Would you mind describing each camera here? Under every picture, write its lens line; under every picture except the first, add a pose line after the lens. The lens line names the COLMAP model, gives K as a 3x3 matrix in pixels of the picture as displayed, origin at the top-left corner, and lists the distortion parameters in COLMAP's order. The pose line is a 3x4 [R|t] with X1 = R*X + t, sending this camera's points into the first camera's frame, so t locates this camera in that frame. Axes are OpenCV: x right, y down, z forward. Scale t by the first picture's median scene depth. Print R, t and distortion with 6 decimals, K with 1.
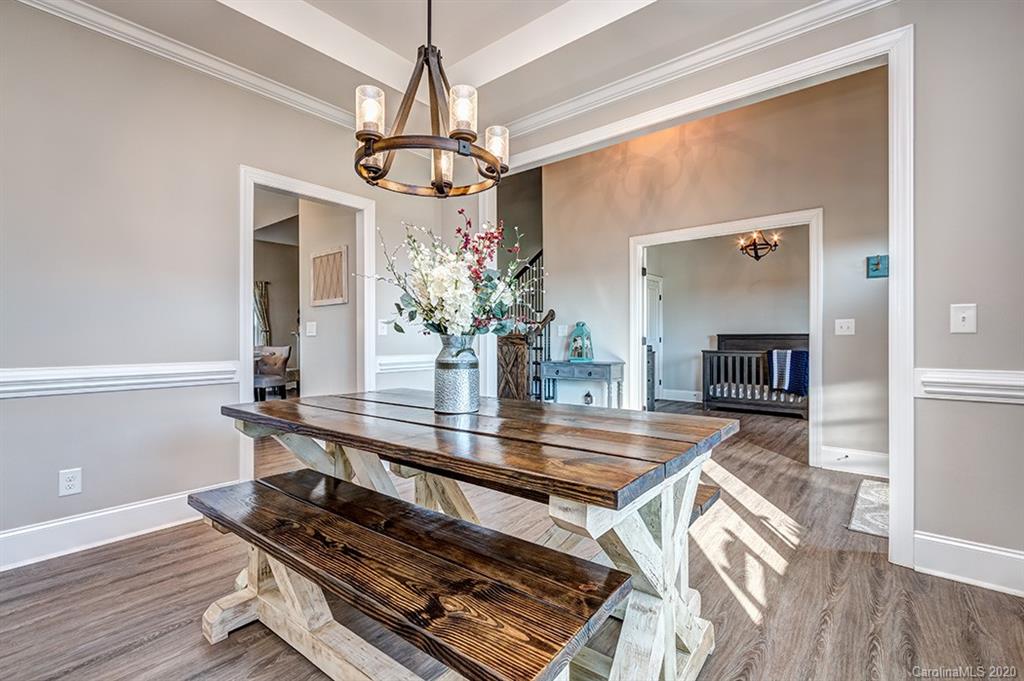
lens RADIAL K [[465.7, 0, 503.0], [0, 465.7, 339.9], [0, 0, 1]] dist [-0.002221, -0.000632]
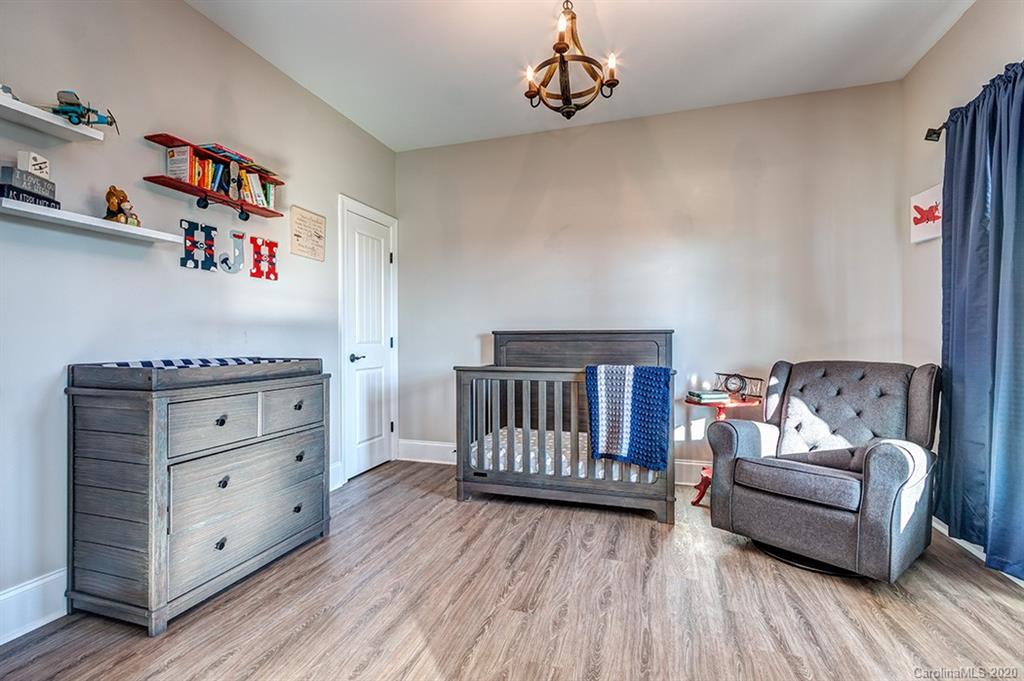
lens RADIAL K [[465.7, 0, 510.4], [0, 465.7, 341.3], [0, 0, 1]] dist [-0.002221, -0.000632]
pose [[0.921402, -0.004874, 0.388581, 0.325206], [0.003422, 0.999984, 0.004430, -0.003405], [-0.388596, -0.002752, 0.921404, 0.610508]]
